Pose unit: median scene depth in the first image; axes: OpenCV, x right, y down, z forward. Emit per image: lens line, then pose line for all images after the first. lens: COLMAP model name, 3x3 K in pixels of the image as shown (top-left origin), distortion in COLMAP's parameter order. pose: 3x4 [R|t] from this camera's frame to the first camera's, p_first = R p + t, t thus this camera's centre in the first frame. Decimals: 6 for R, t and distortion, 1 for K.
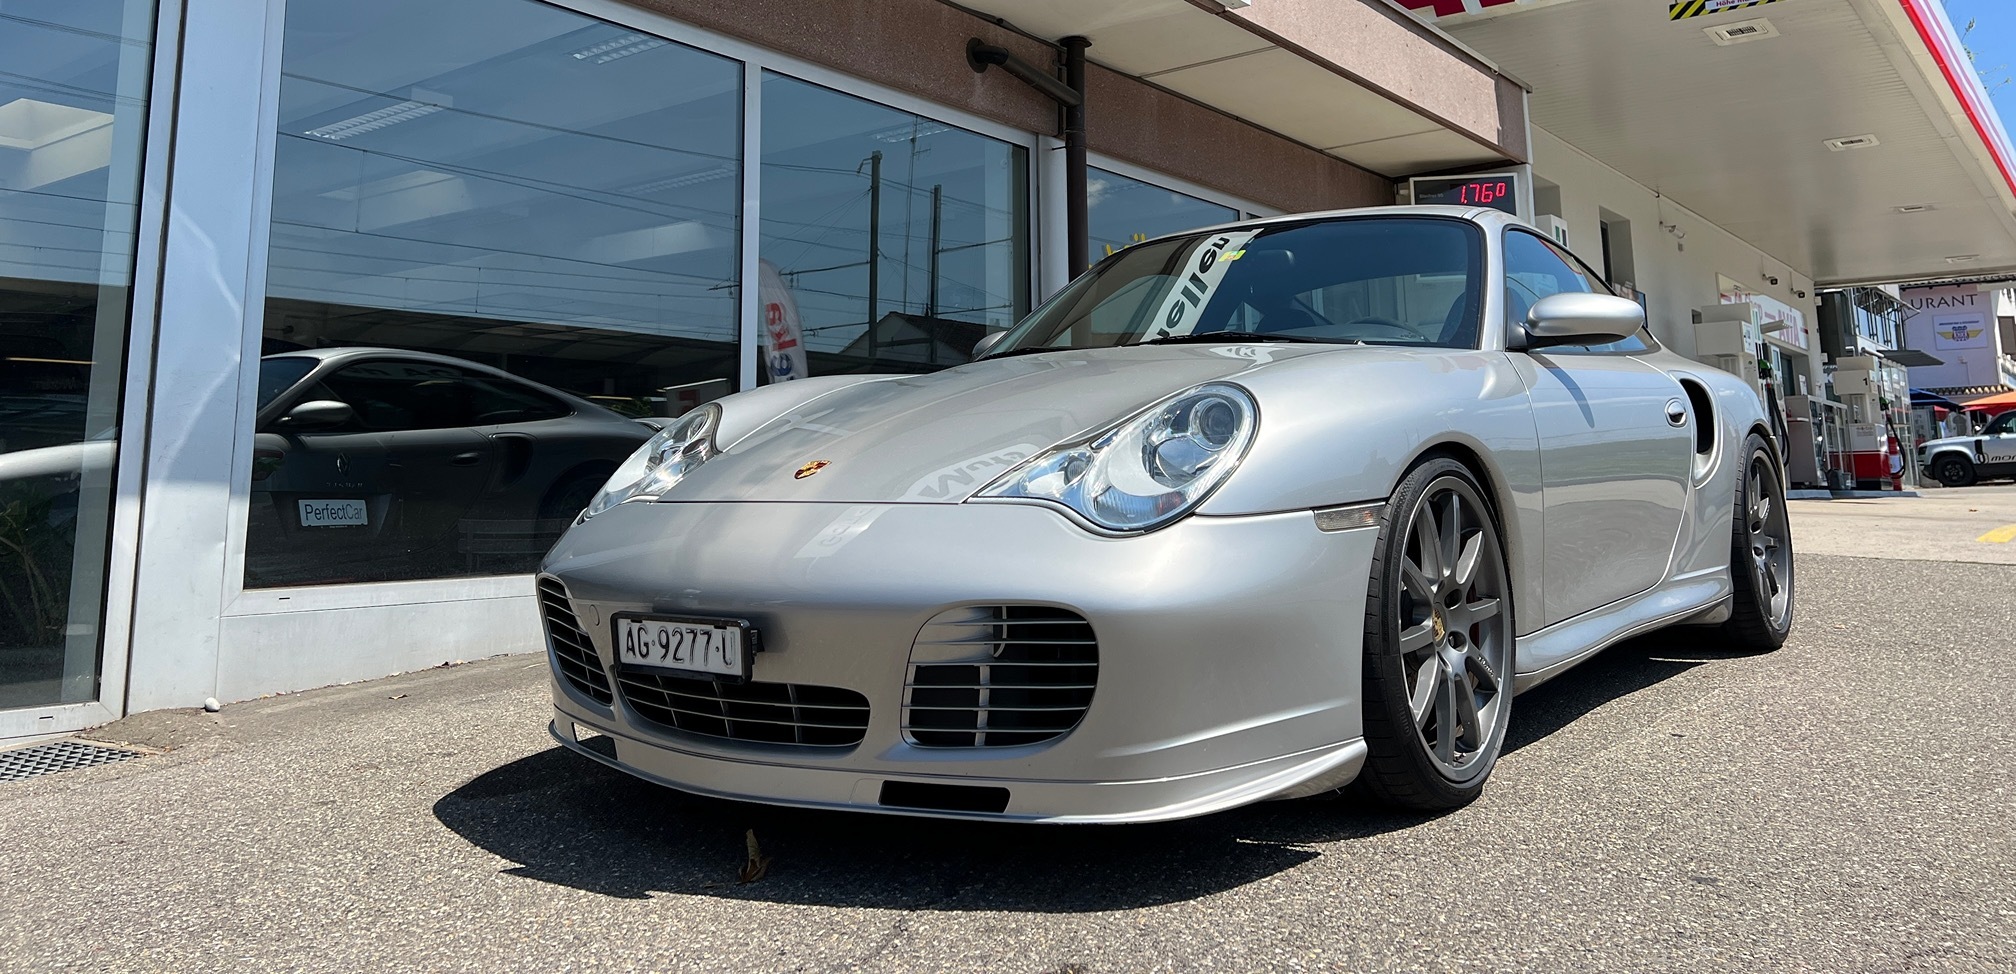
lens RADIAL K [[1515.4, 0, 998.1], [0, 1515.4, 254.9], [0, 0, 1]] dist [0.011458, 0.001797]
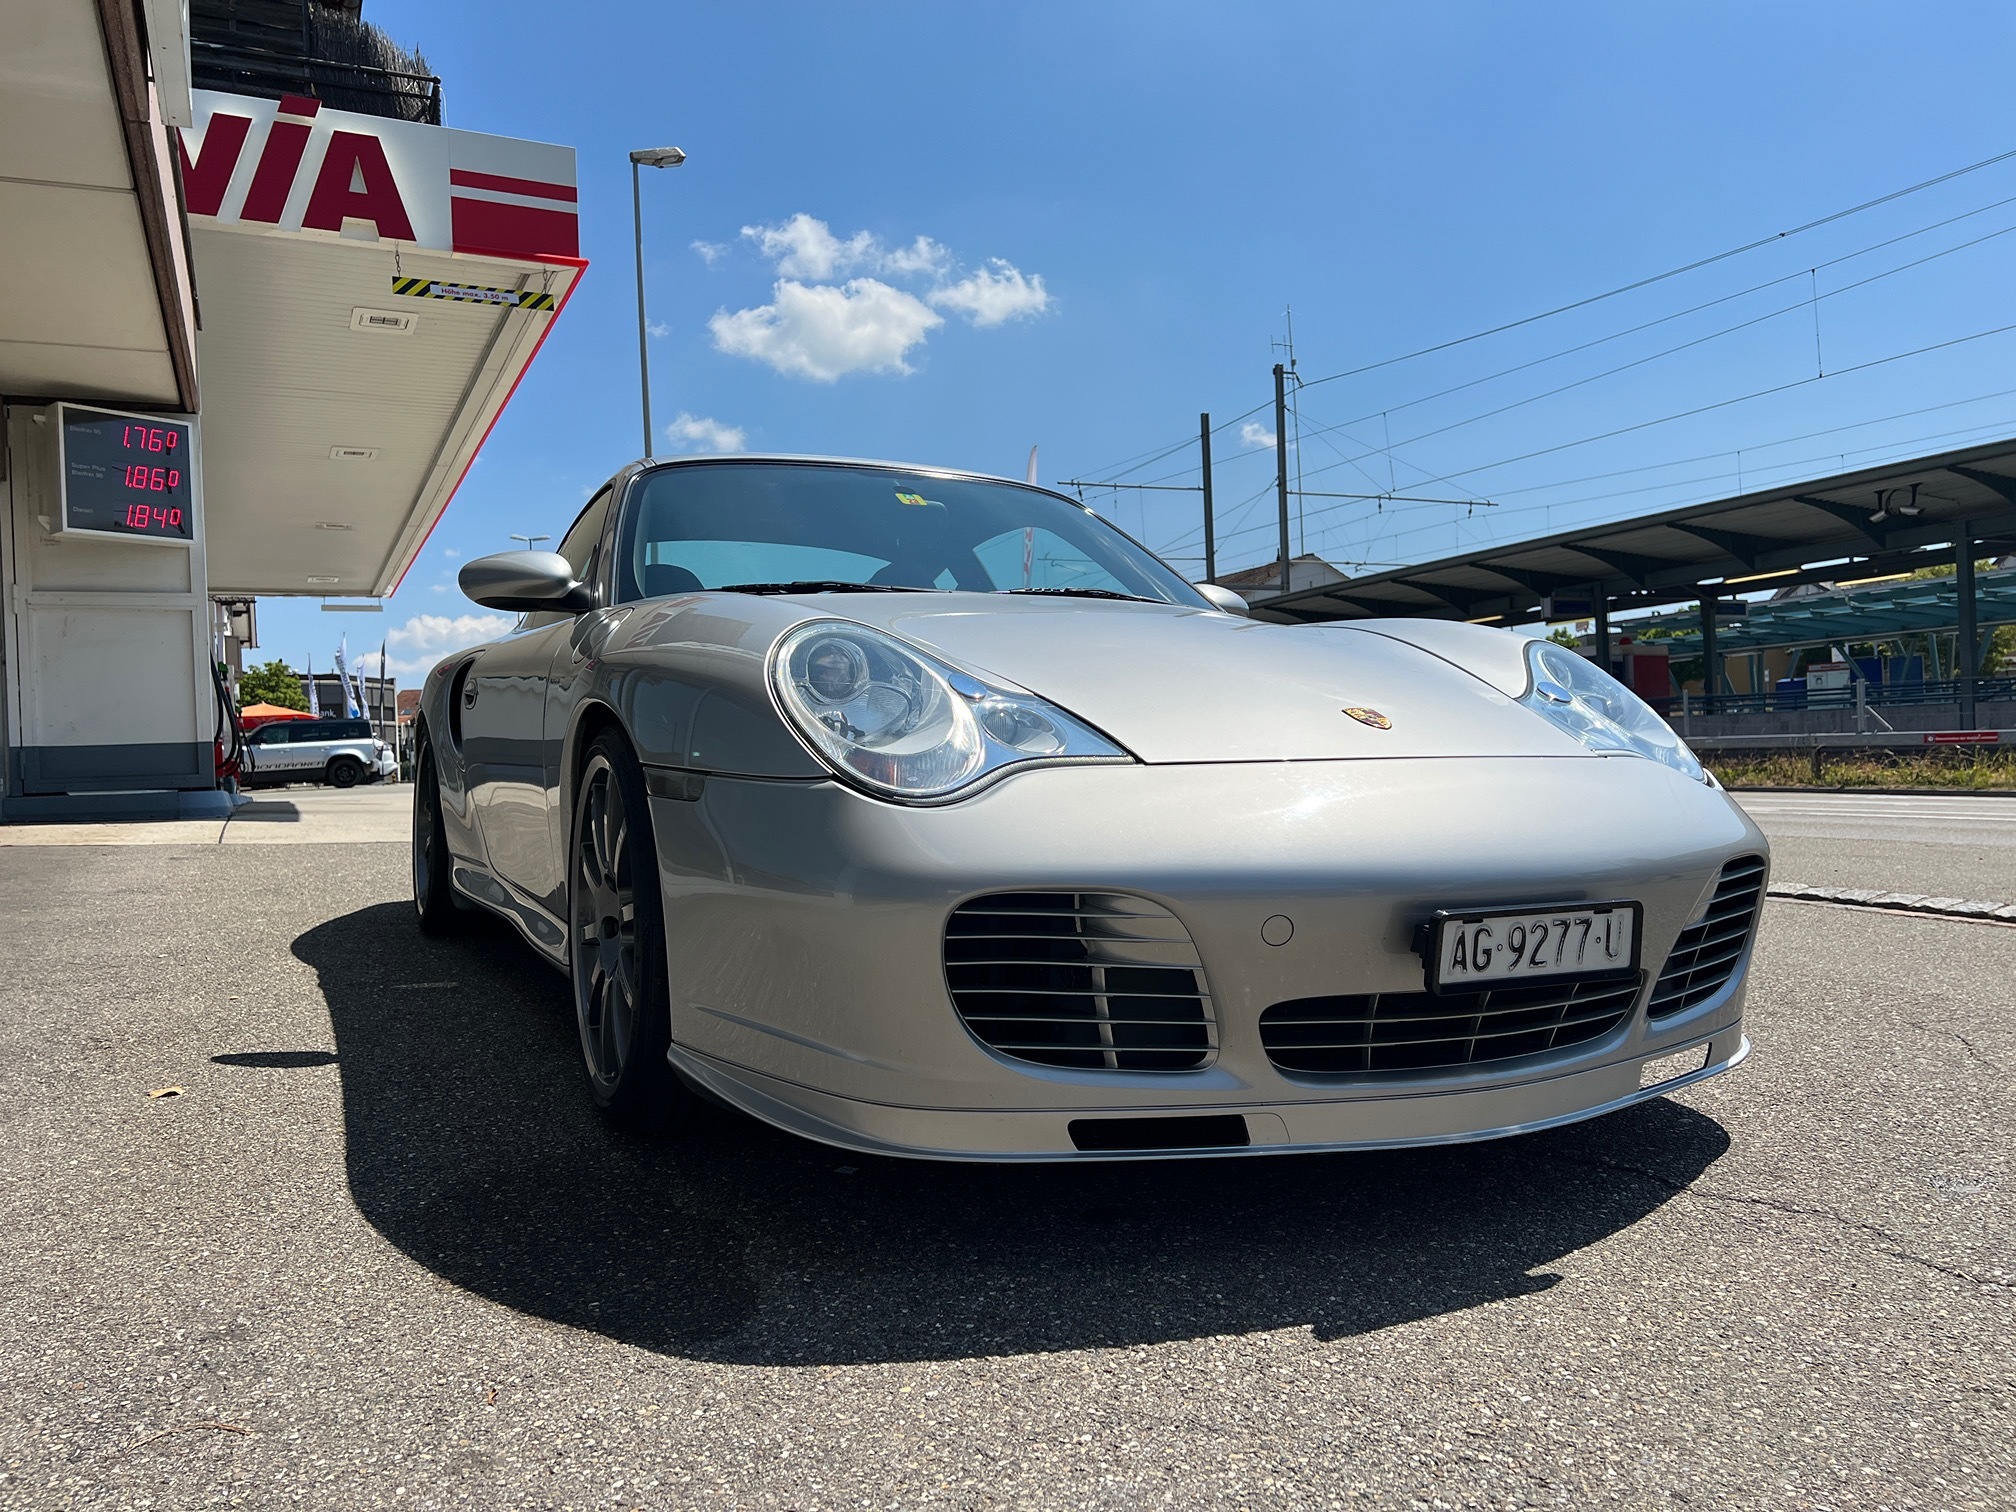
lens RADIAL K [[1501.0, 0, 1015.2], [0, 1501.0, 792.0], [0, 0, 1]] dist [0.042288, -0.028864]
pose [[0.460352, -0.016489, 0.887583, -0.960643], [-0.113679, 0.990501, 0.077361, 0.152474], [-0.880428, -0.136513, 0.454105, 0.882255]]
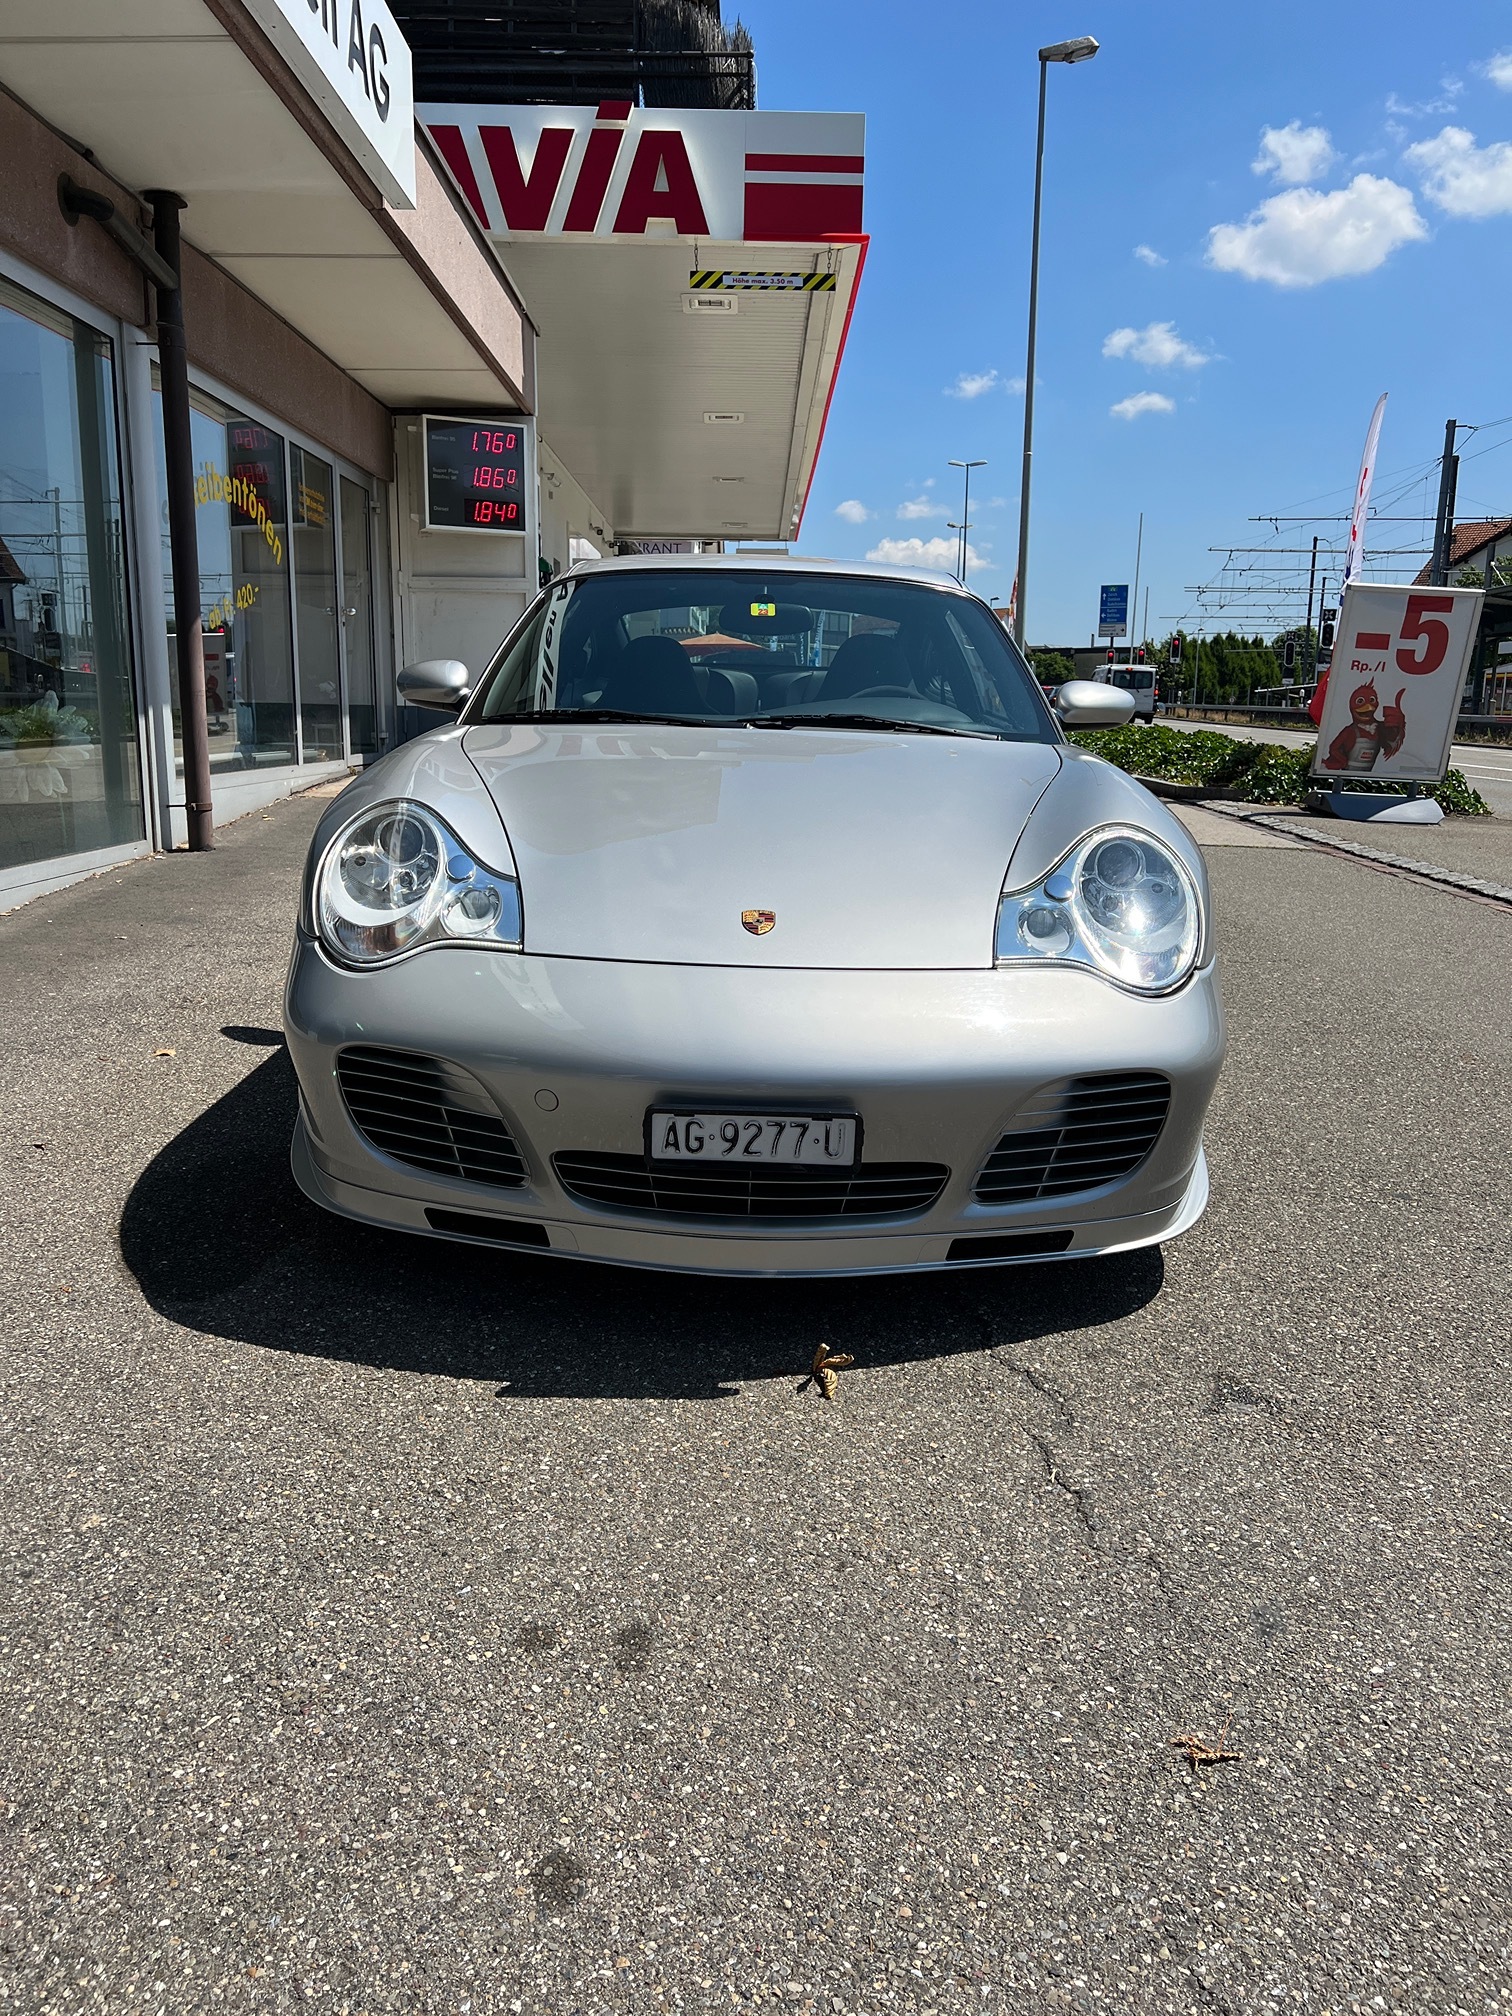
lens RADIAL K [[1506.1, 0, 756.0], [0, 1506.1, 1008.0], [0, 0, 1]] dist [0.041191, -0.013369]
pose [[0.799589, -0.090690, 0.593661, -0.725941], [-0.122505, 0.943115, 0.309074, -0.095820], [-0.587920, -0.319859, 0.742994, 0.342266]]
